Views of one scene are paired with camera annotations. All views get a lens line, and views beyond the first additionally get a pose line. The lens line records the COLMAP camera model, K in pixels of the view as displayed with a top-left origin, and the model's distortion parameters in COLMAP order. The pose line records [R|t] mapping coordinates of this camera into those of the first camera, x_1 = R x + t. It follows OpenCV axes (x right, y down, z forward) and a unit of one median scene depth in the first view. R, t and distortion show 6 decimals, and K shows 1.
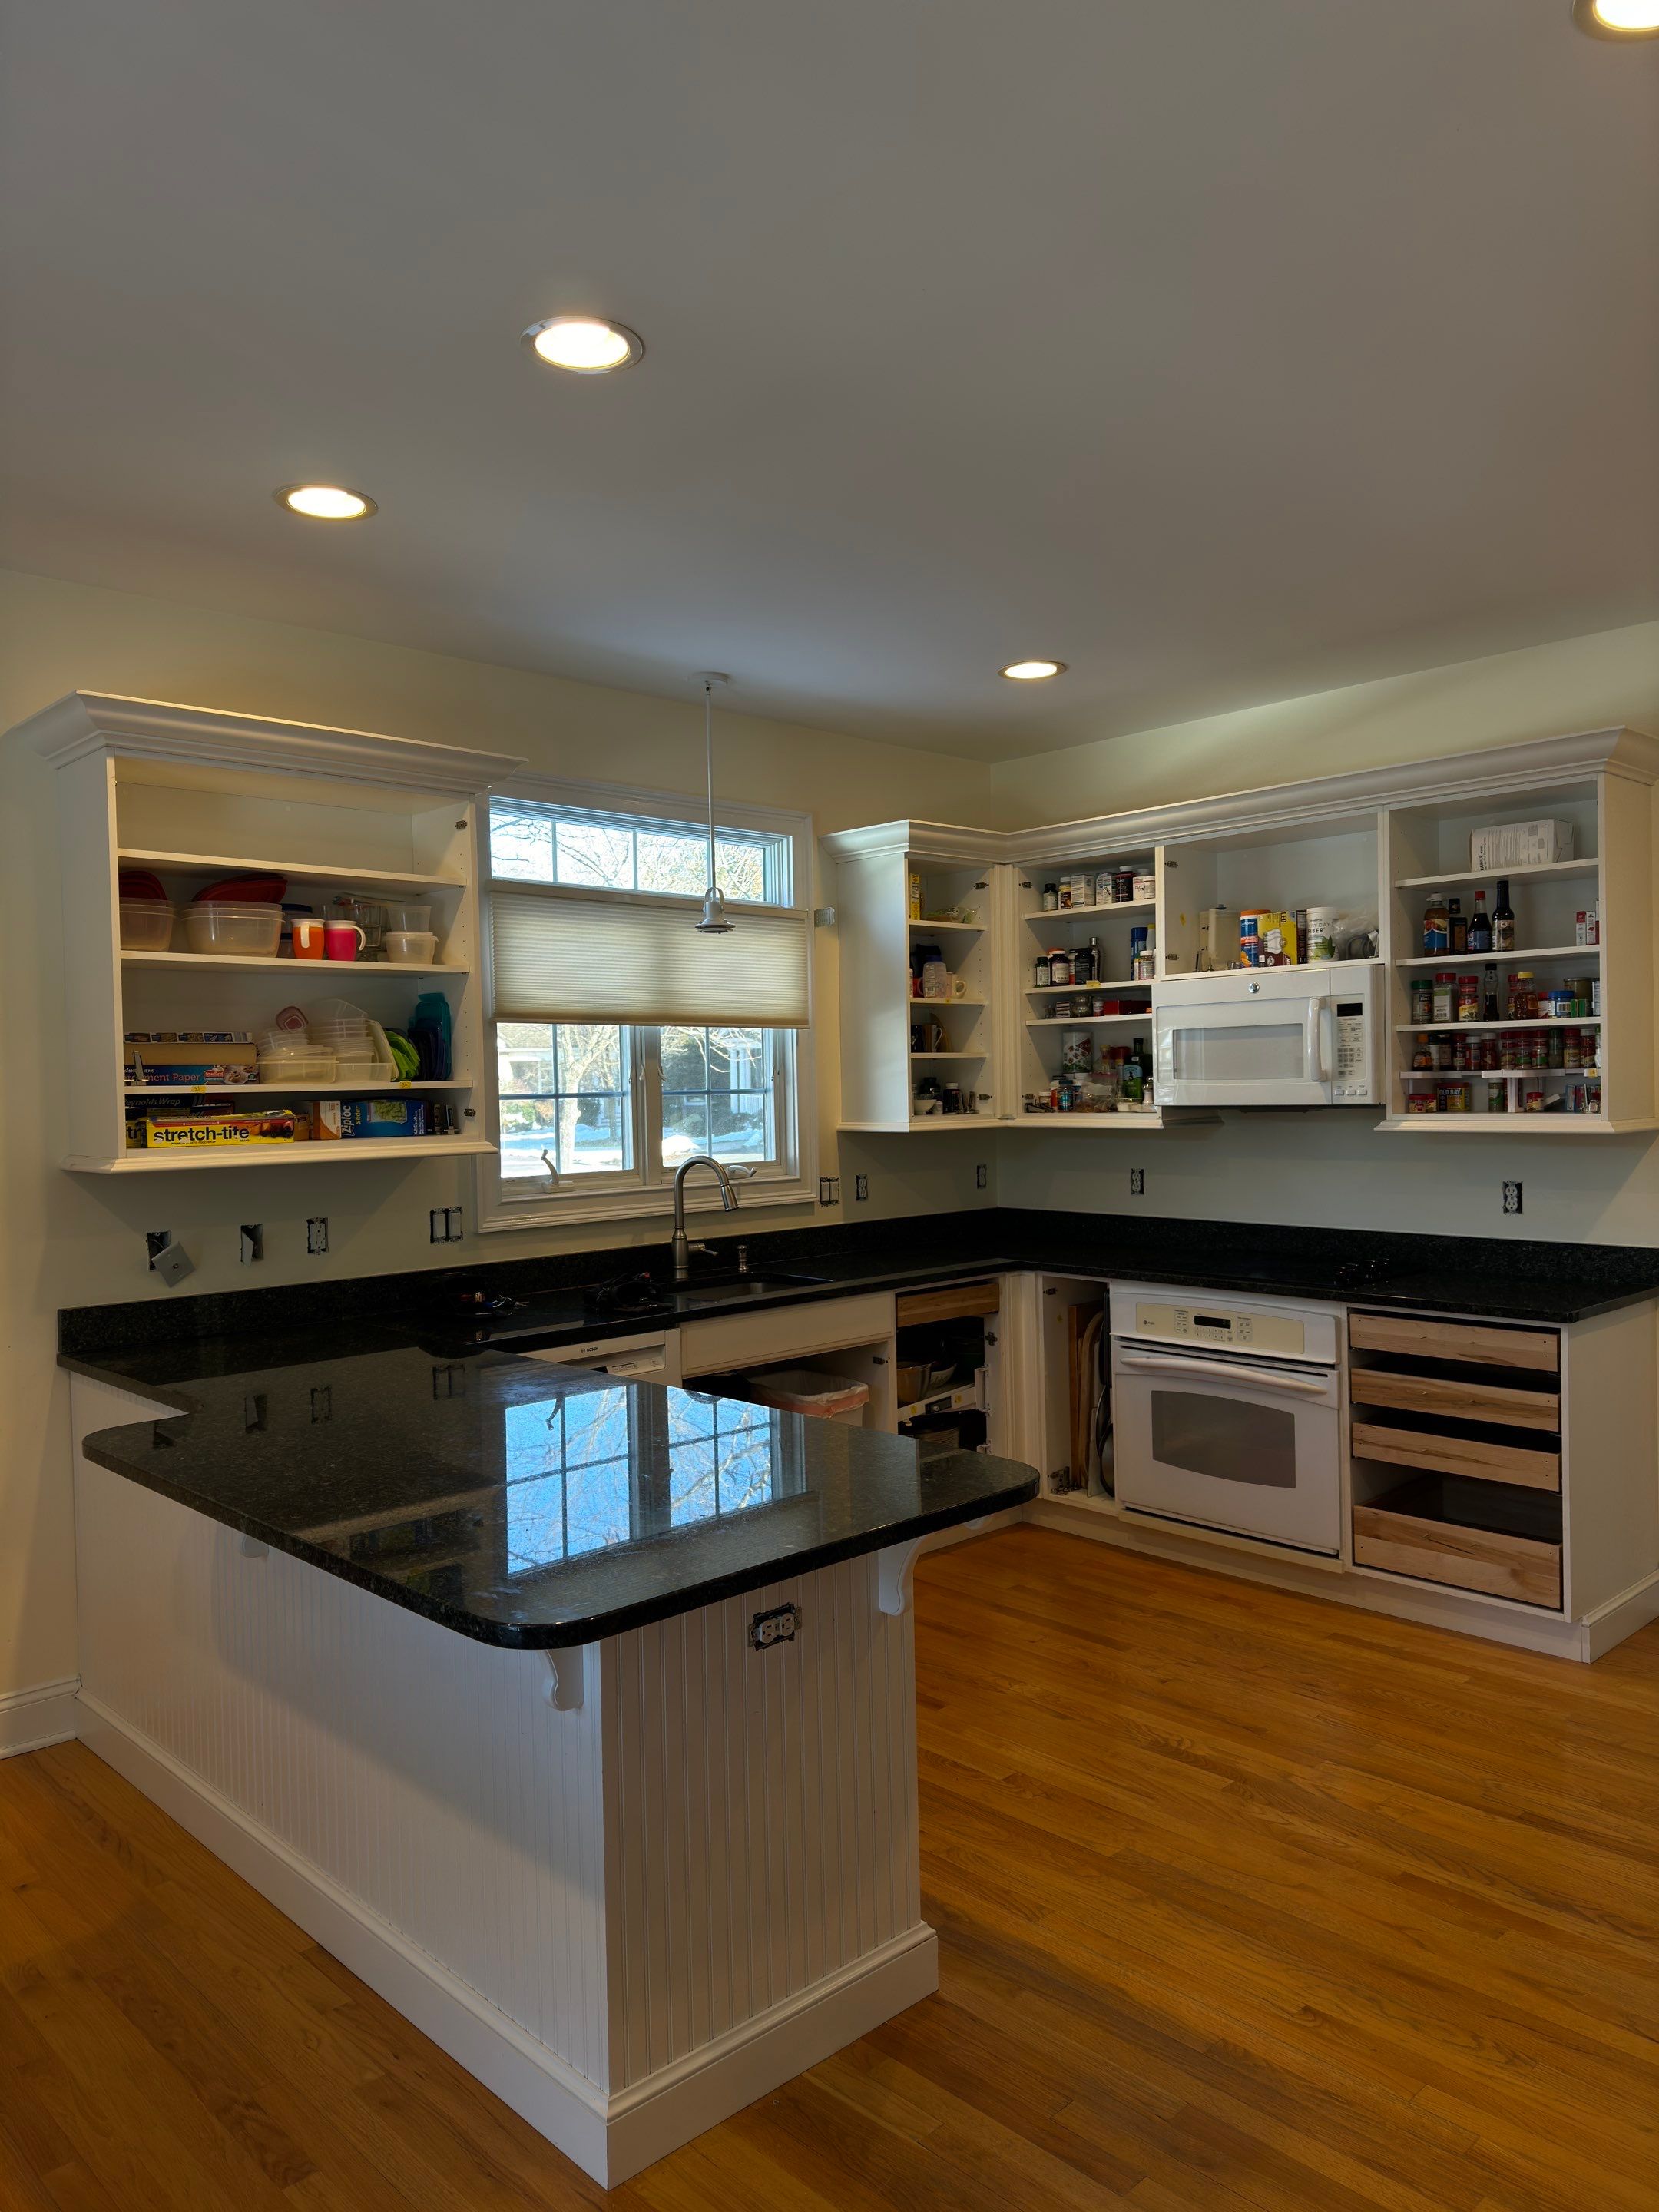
lens RADIAL K [[1665.2, 0, 858.6], [0, 1665.2, 1117.4], [0, 0, 1]] dist [0.021340, -0.020156]
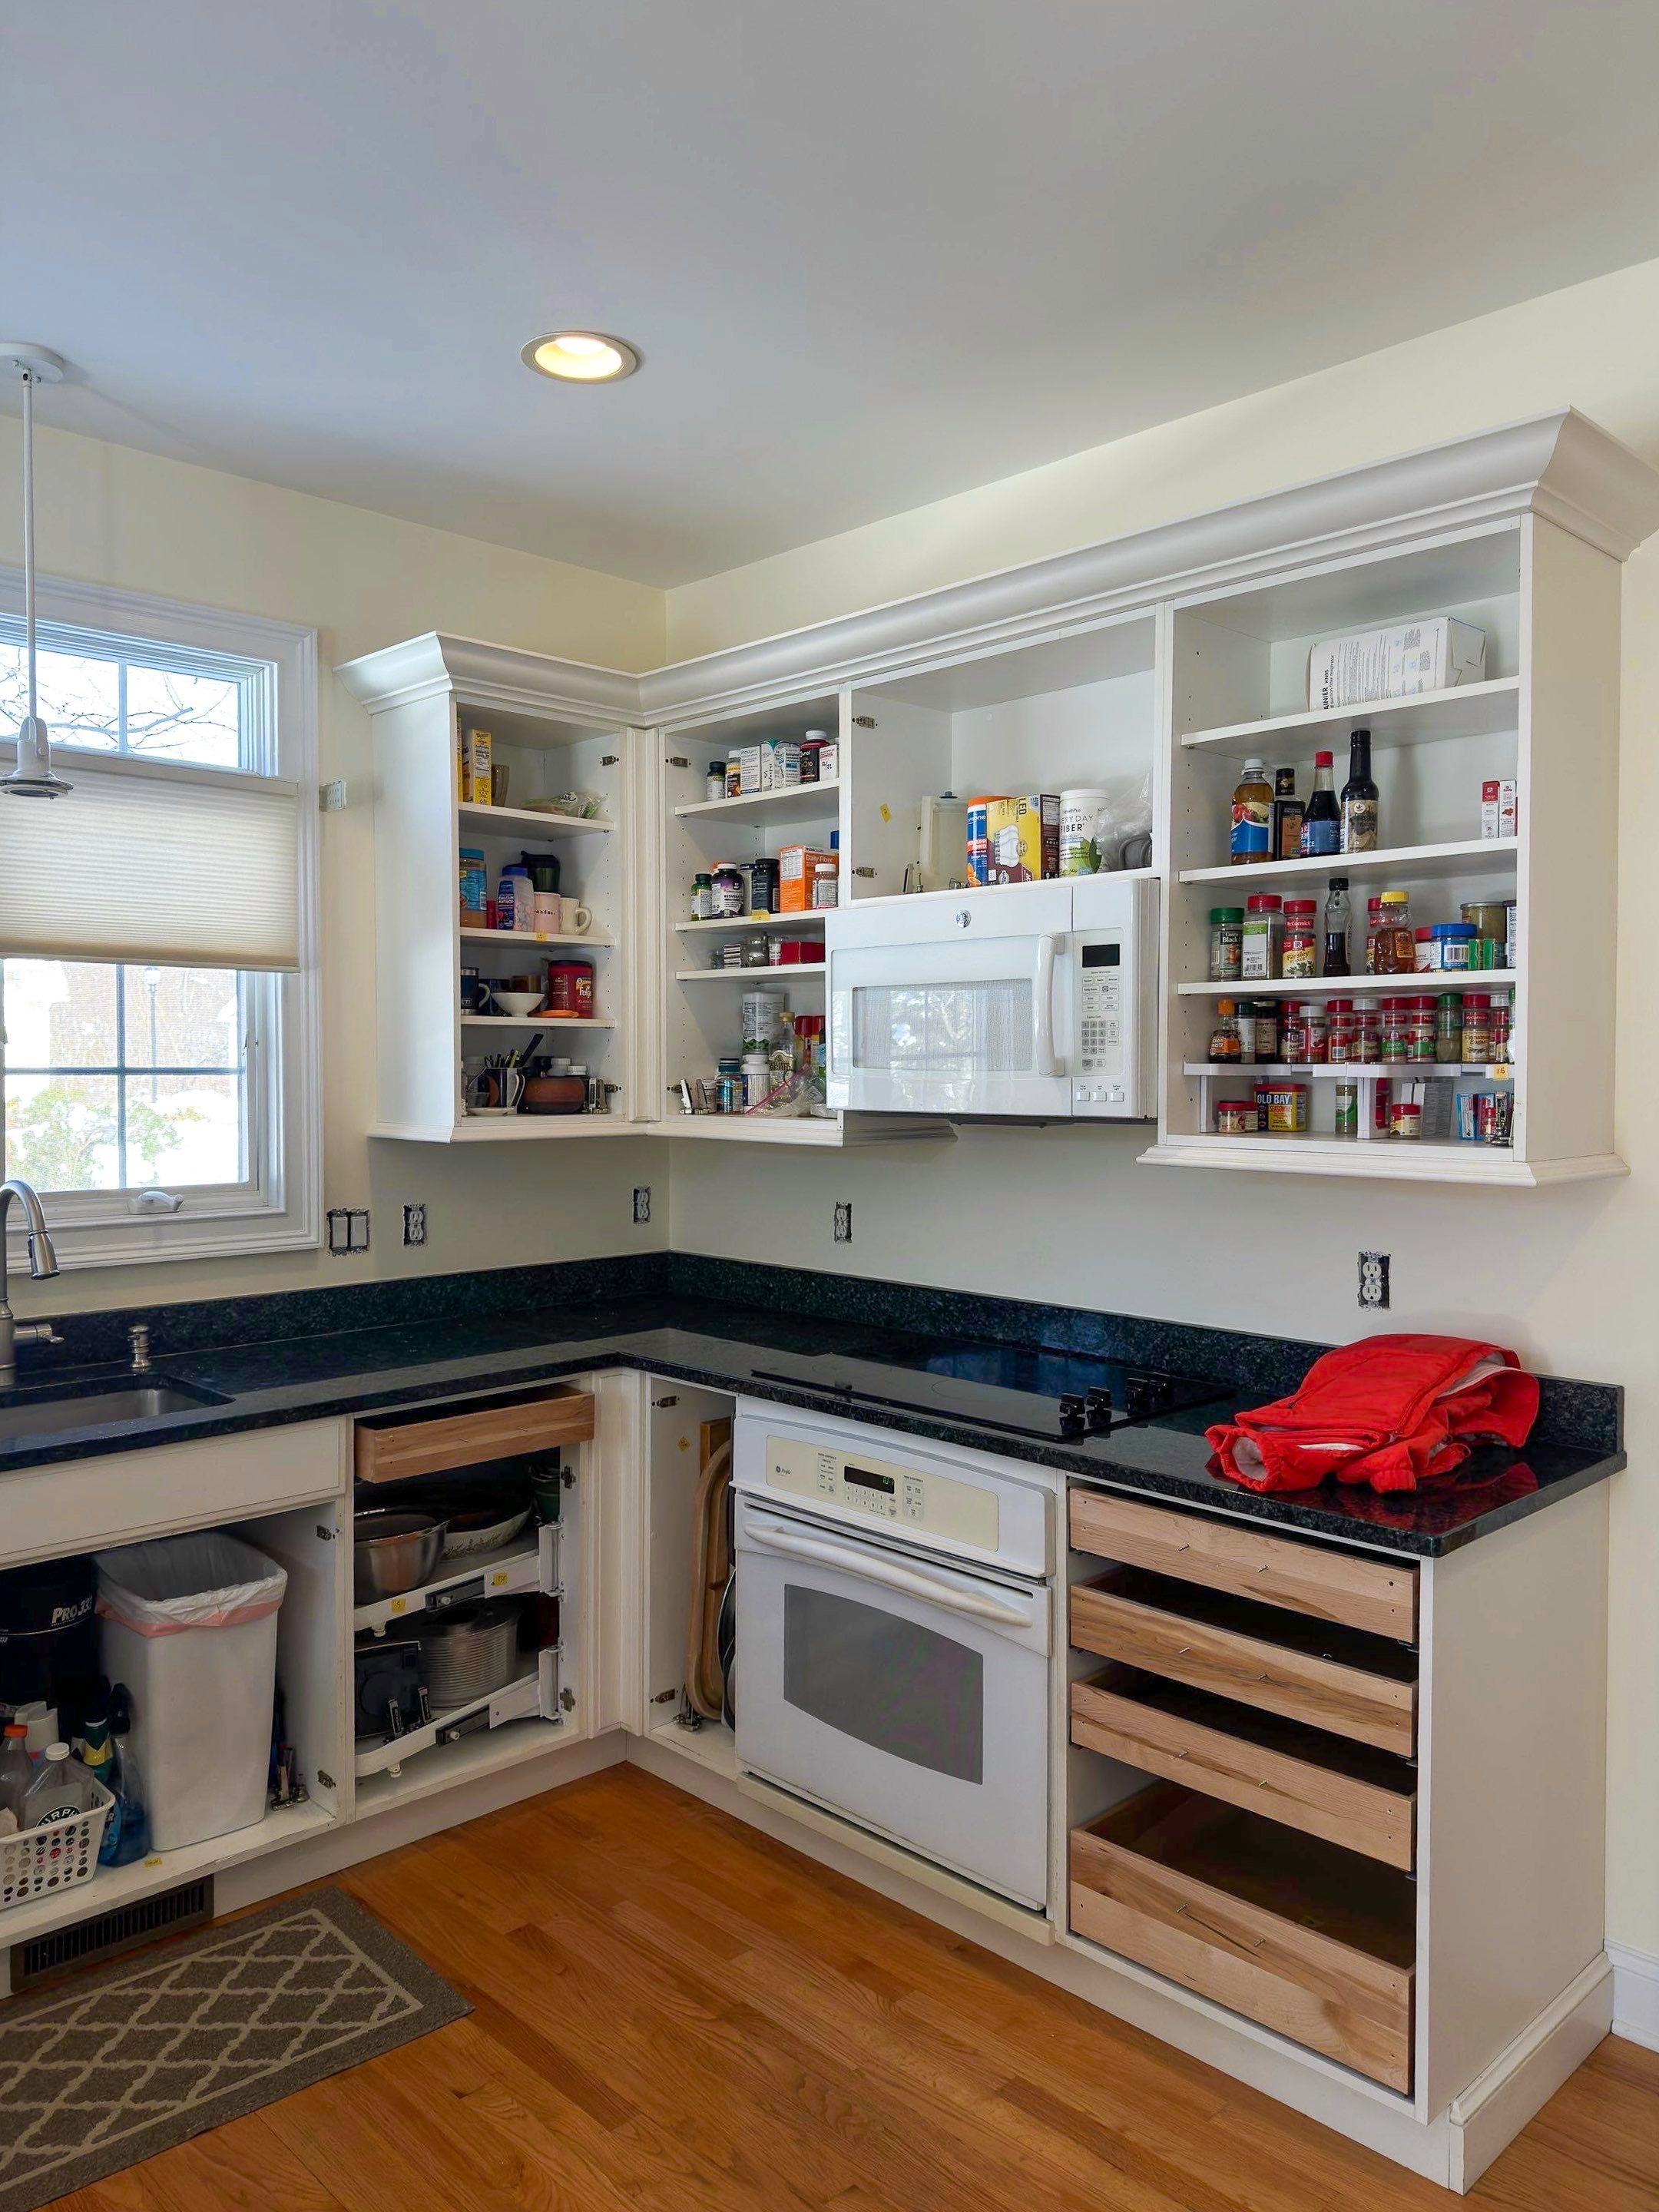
lens RADIAL K [[1665.2, 0, 908.2], [0, 1665.2, 1109.1], [0, 0, 1]] dist [0.021340, -0.020156]
pose [[0.999360, 0.021723, 0.028412, 0.214809], [-0.021867, 0.999750, 0.004739, -0.011970], [-0.028302, -0.005357, 0.999585, 0.427919]]
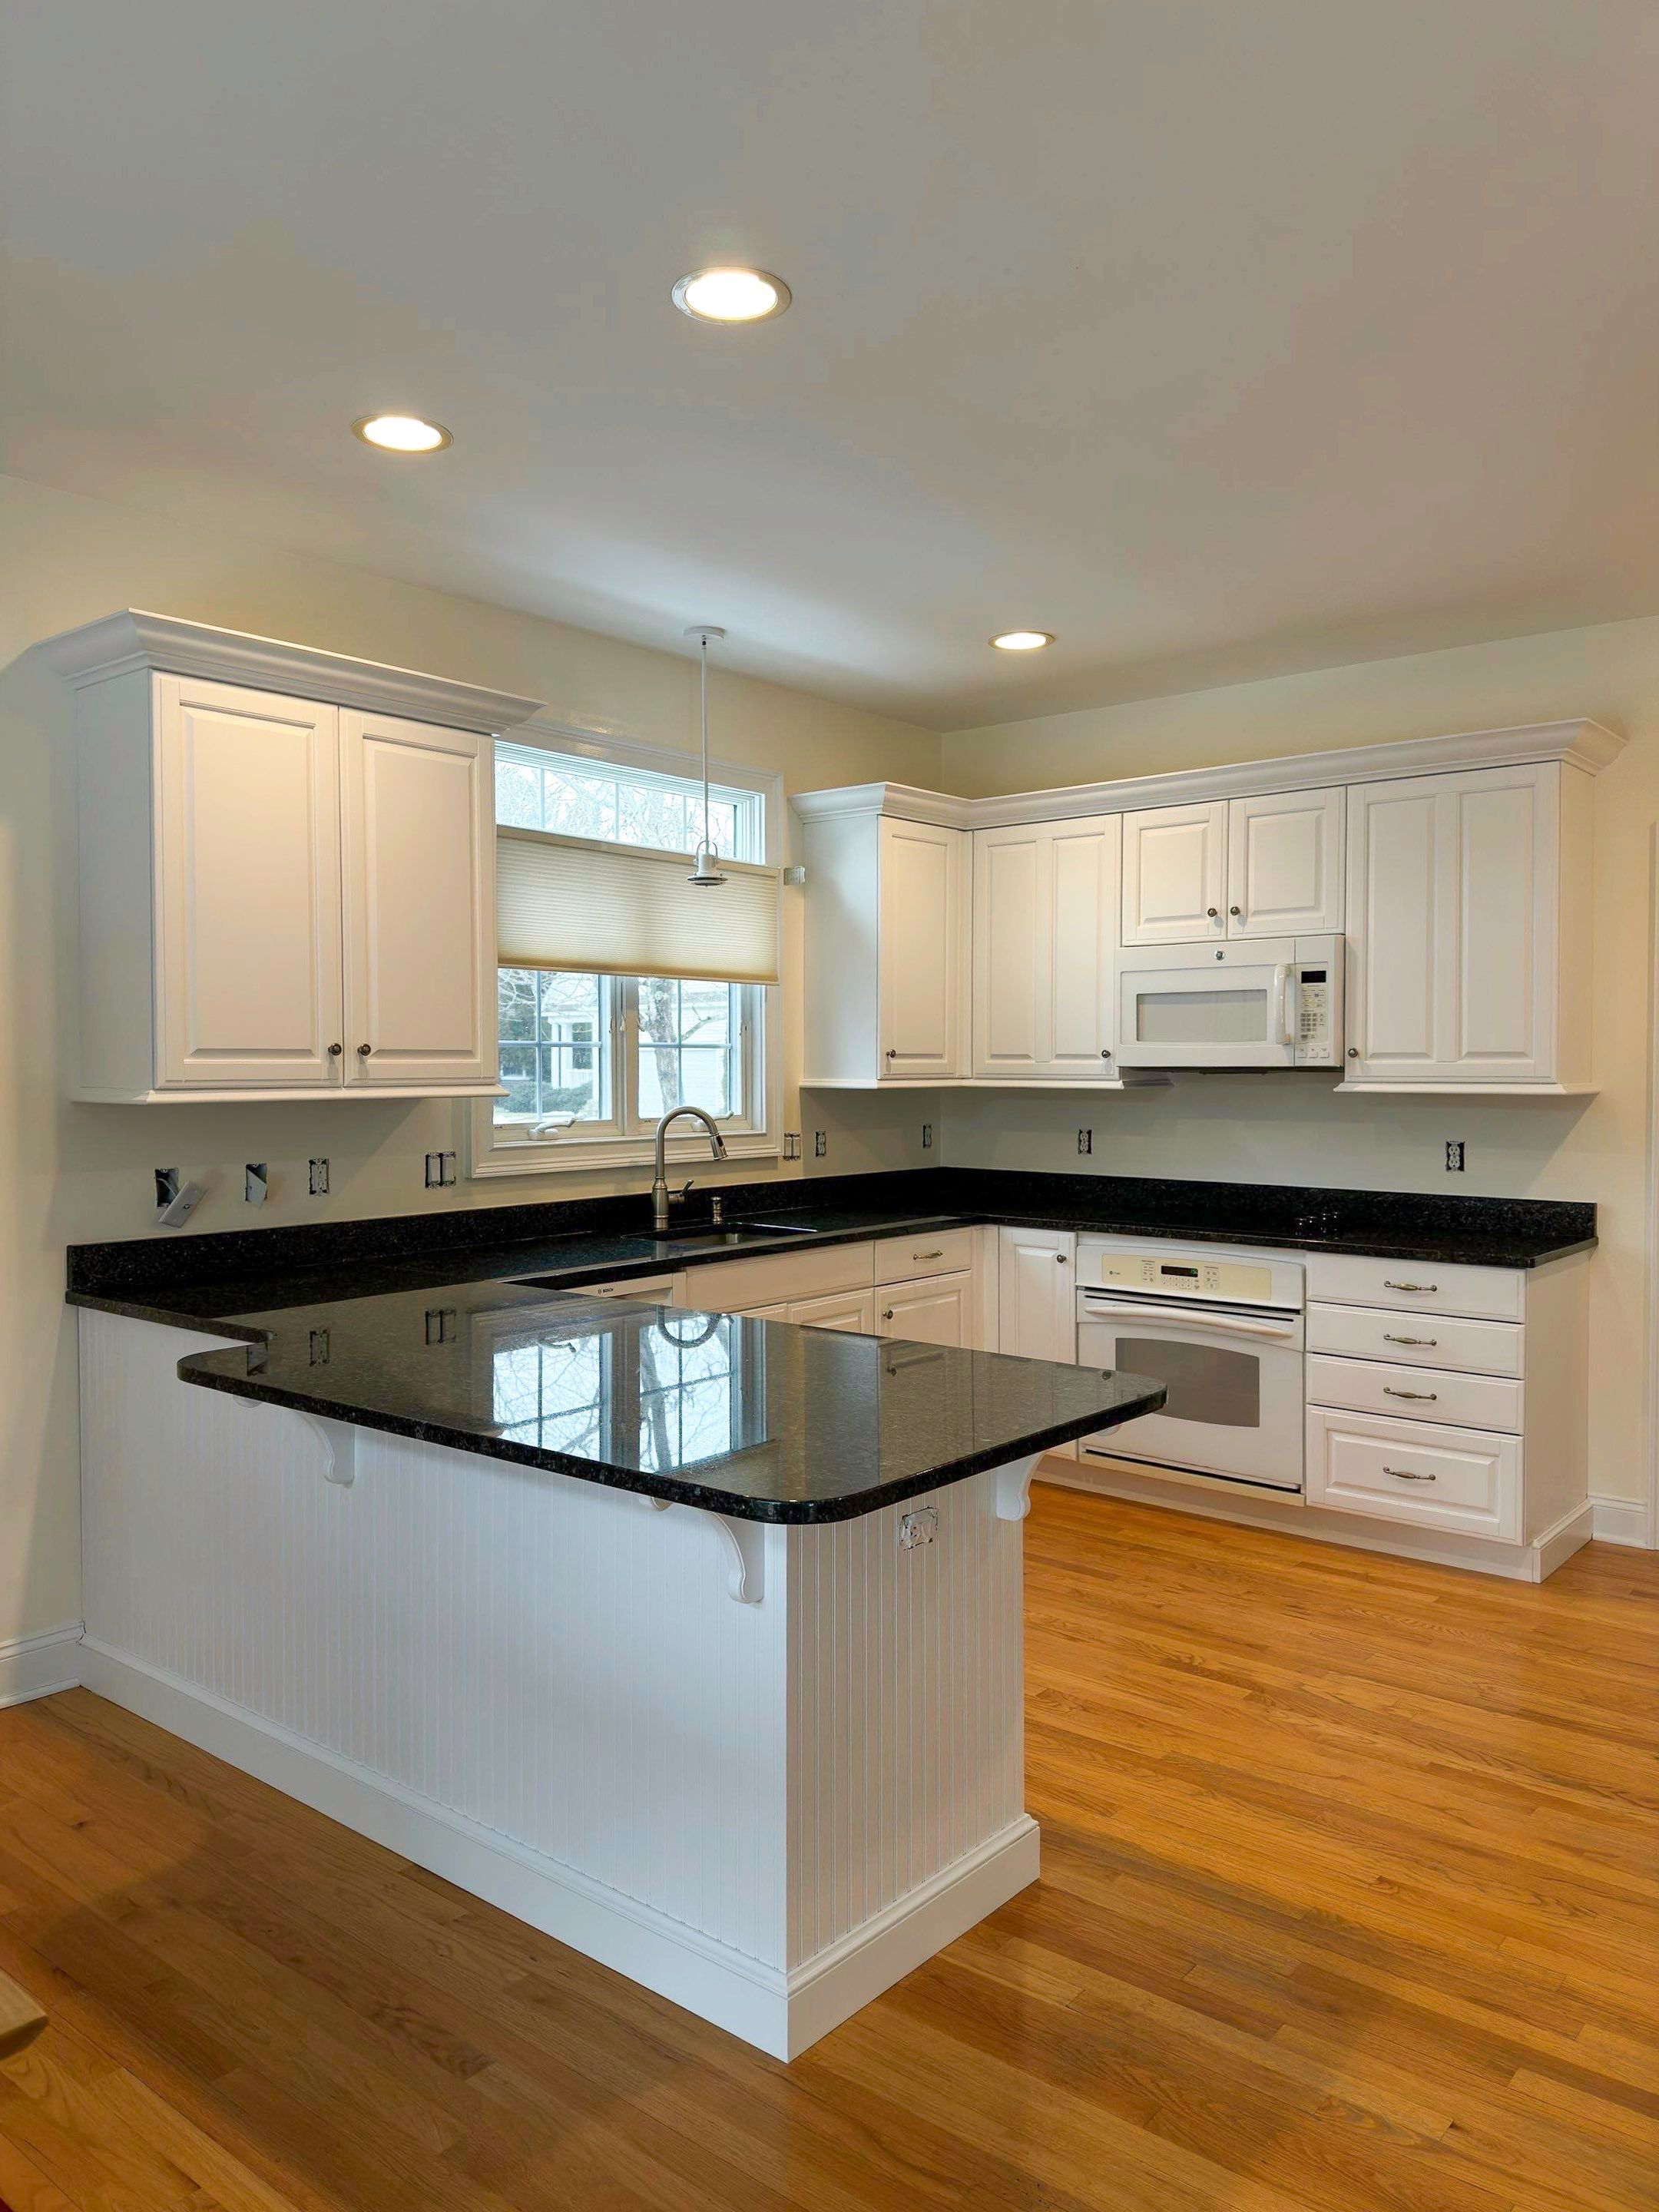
lens RADIAL K [[1665.2, 0, 867.3], [0, 1665.2, 1104.5], [0, 0, 1]] dist [0.021340, -0.020156]
pose [[0.992515, 0.016195, 0.121048, -0.116143], [-0.016318, 0.999867, 0.000030, 0.021473], [-0.121031, -0.002005, 0.992647, -0.018845]]
